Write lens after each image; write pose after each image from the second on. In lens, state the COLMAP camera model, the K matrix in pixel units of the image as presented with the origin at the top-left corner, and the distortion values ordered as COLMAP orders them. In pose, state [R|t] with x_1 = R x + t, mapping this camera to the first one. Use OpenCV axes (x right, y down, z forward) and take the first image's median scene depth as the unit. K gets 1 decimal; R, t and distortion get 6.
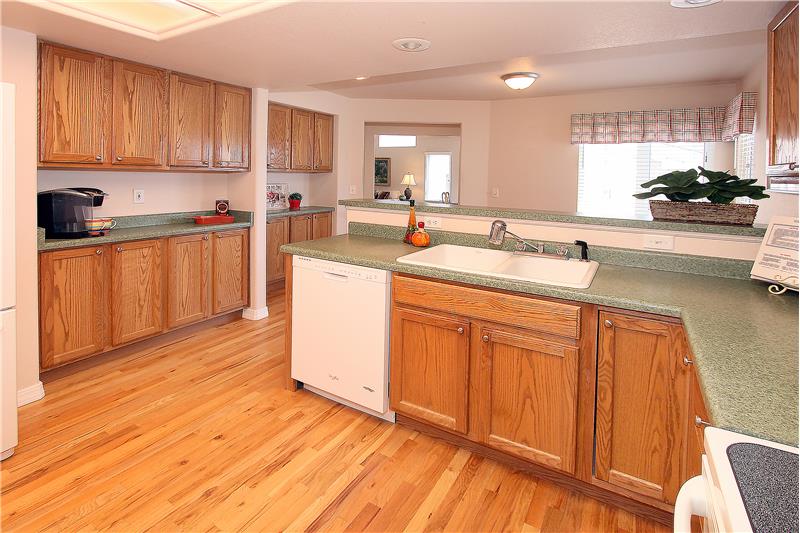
lens RADIAL K [[397.1, 0, 408.7], [0, 397.1, 188.9], [0, 0, 1]] dist [-0.018704, 0.001252]
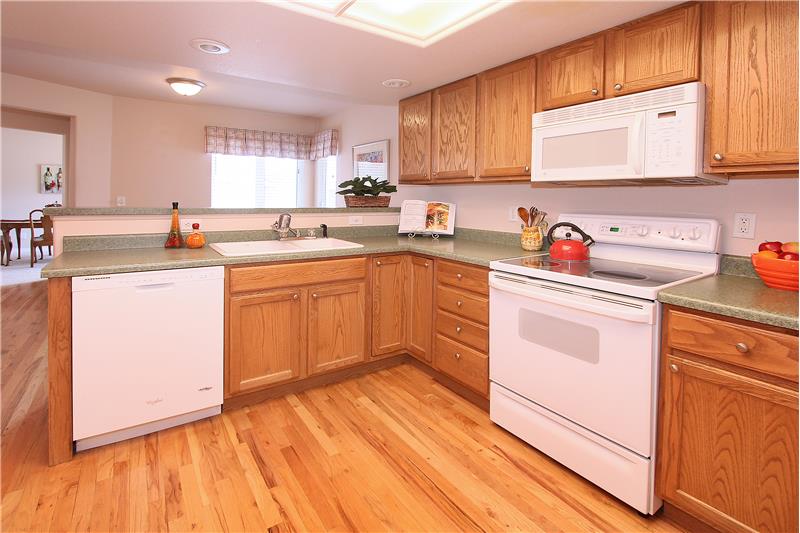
lens RADIAL K [[397.1, 0, 409.1], [0, 397.1, 216.5], [0, 0, 1]] dist [-0.018704, 0.001252]
pose [[0.410398, -0.066132, 0.909505, -0.734672], [0.030630, 0.997804, 0.058731, 0.025902], [-0.911392, 0.003755, 0.411522, 0.111119]]
